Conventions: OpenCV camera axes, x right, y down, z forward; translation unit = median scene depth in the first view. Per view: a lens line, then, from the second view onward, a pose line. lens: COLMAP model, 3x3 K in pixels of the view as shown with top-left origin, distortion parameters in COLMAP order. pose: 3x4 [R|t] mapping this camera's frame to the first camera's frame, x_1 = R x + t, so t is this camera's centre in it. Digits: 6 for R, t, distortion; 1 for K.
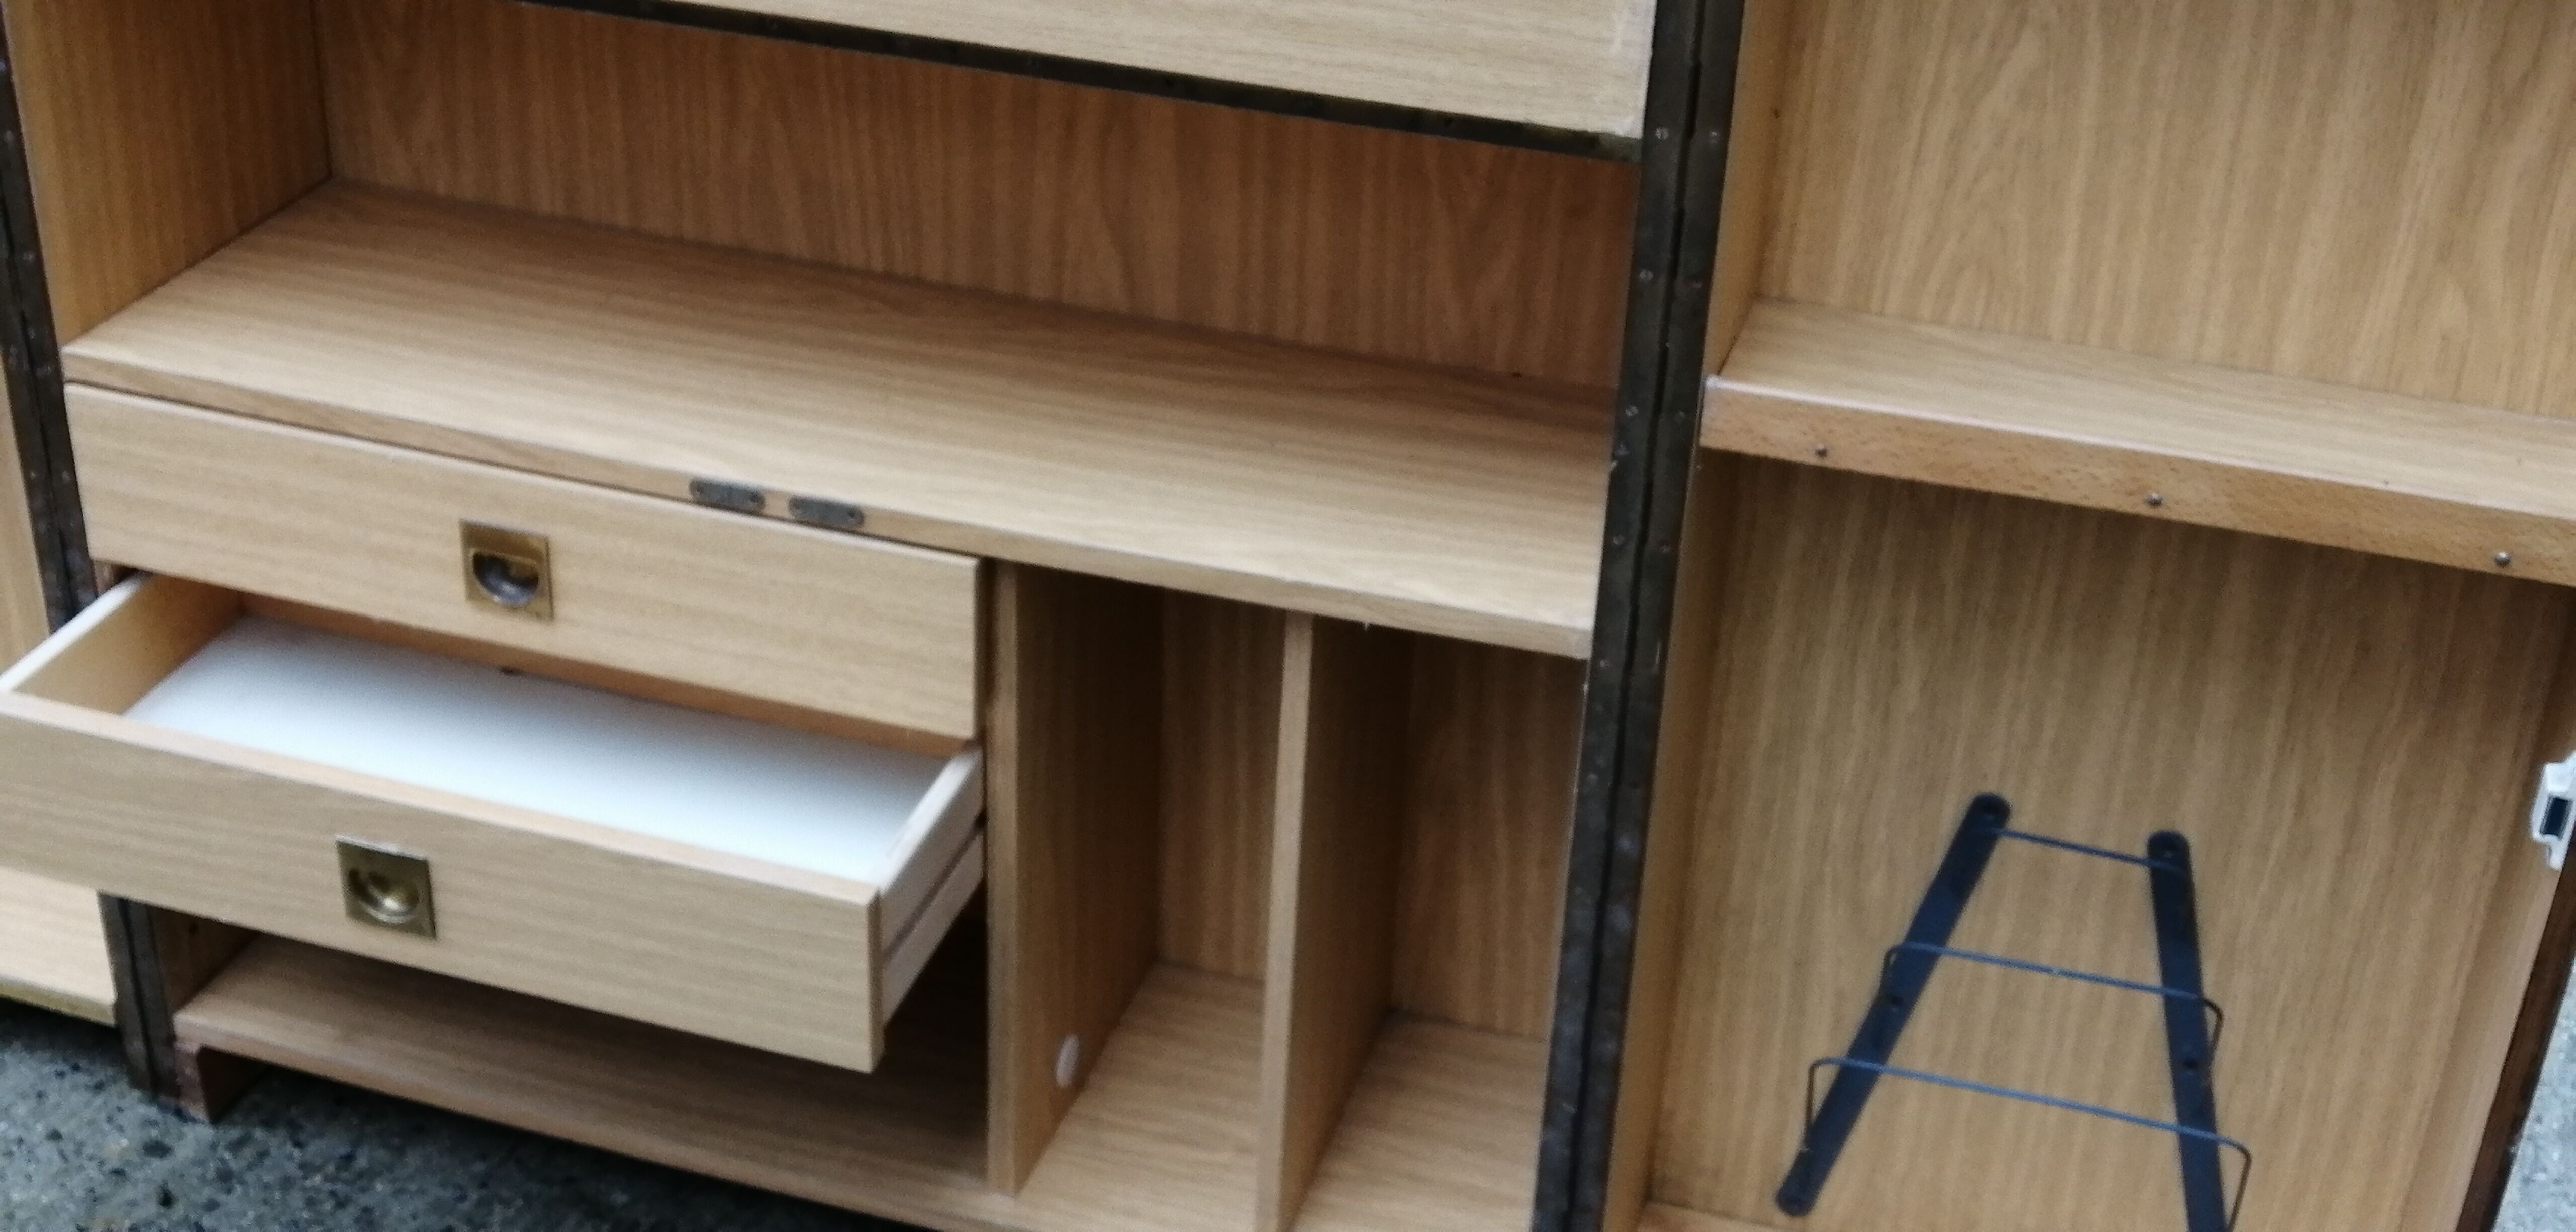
lens RADIAL K [[3004.0, 0, 1288.0], [0, 3004.0, 616.0], [0, 0, 1]] dist [0.024401, -0.040197]
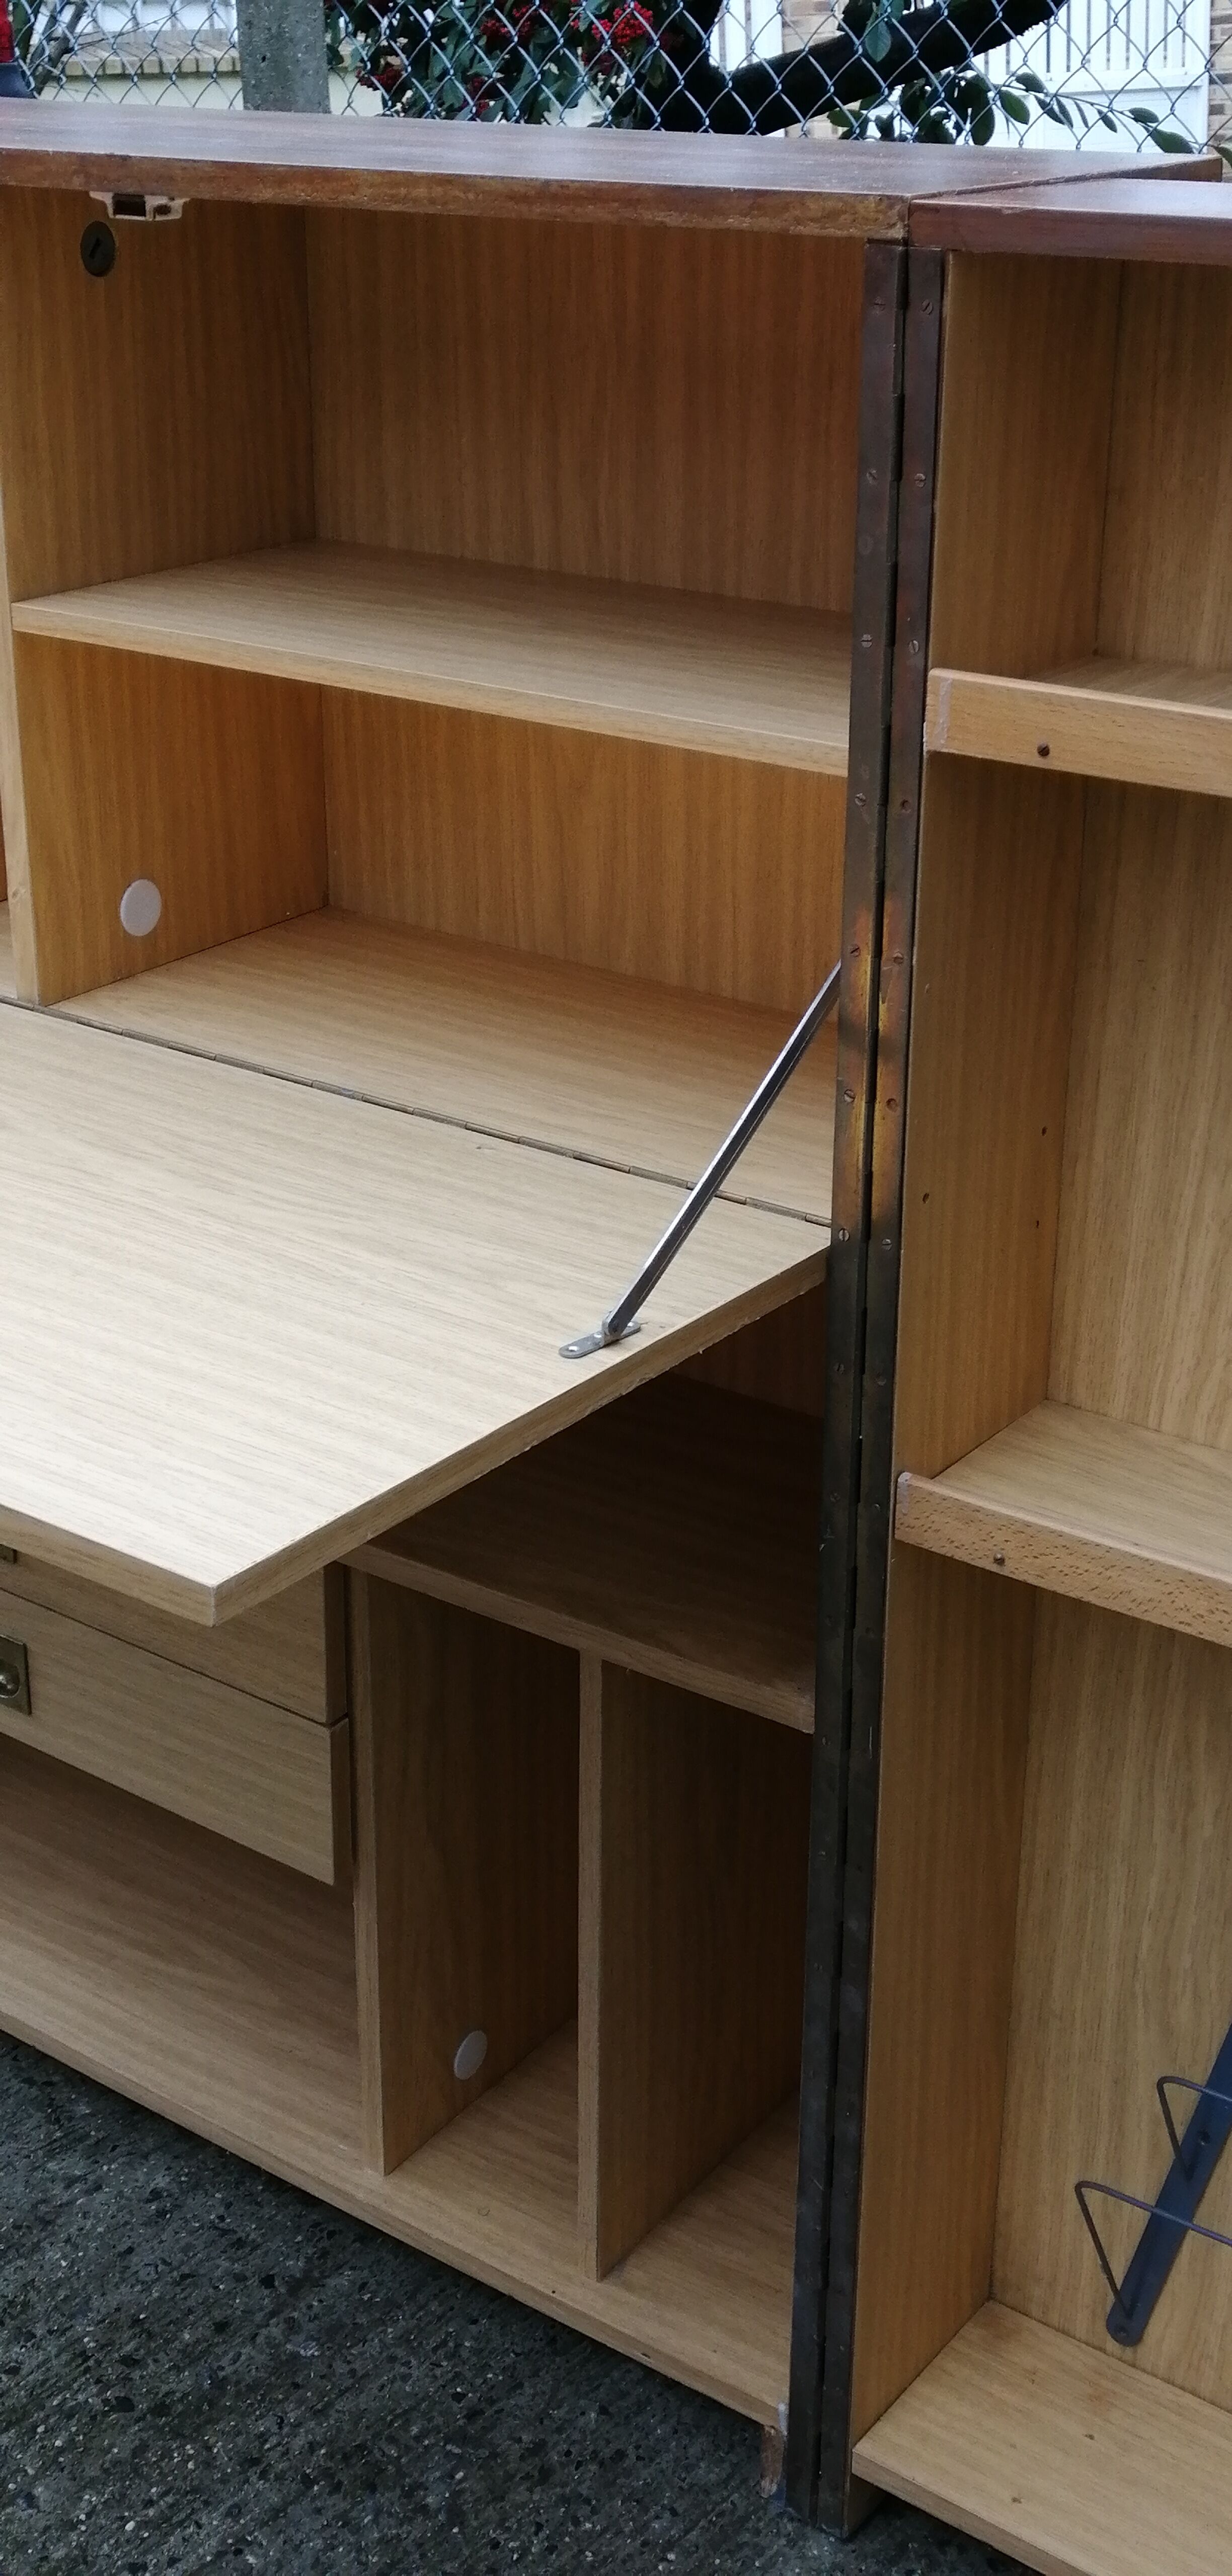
lens RADIAL K [[3004.0, 0, 616.0], [0, 3004.0, 1288.0], [0, 0, 1]] dist [0.024401, -0.040197]
pose [[0.943080, 0.093670, -0.319103, 0.345358], [-0.125553, 0.988790, -0.080809, -0.044689], [0.307957, 0.116273, 0.944269, -0.000958]]
